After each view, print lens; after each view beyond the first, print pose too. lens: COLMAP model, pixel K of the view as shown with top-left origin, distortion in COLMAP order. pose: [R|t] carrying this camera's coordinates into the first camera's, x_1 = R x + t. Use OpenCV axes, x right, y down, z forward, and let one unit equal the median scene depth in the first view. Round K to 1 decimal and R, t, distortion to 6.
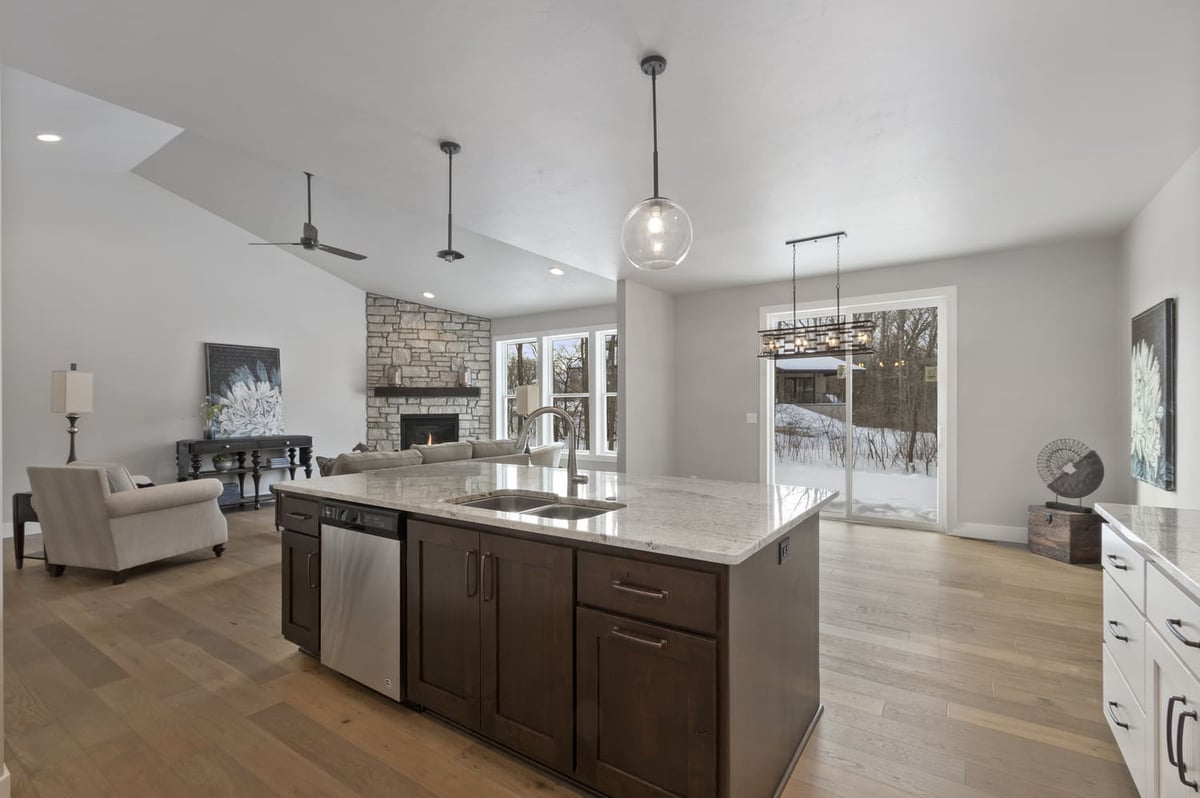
lens RADIAL K [[549.5, 0, 588.2], [0, 549.5, 409.5], [0, 0, 1]] dist [0.004622, 0.000262]
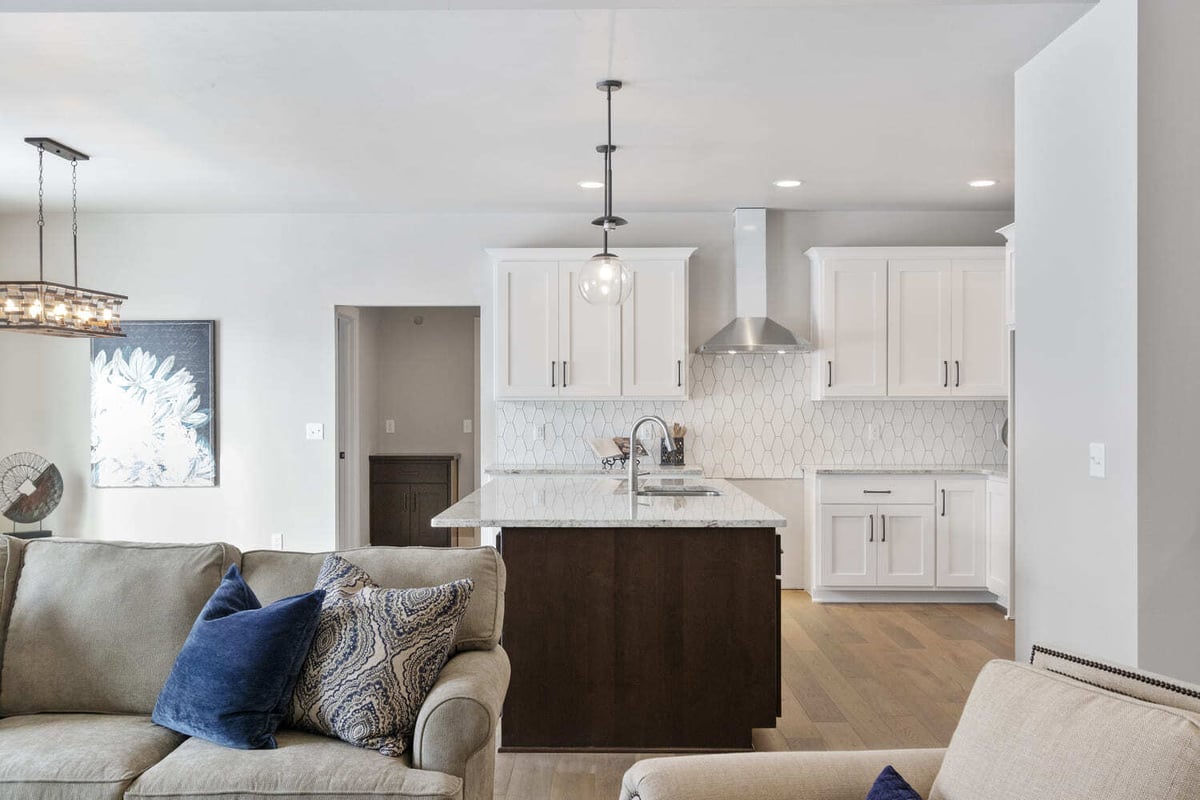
lens RADIAL K [[1167.8, 0, 586.8], [0, 1167.8, 405.6], [0, 0, 1]] dist [0.010554, 0.002793]
pose [[-0.565053, 0.000879, 0.825054, -0.548997], [0.006278, 0.999975, 0.003235, -0.009426], [-0.825031, 0.007008, -0.565044, 0.669873]]
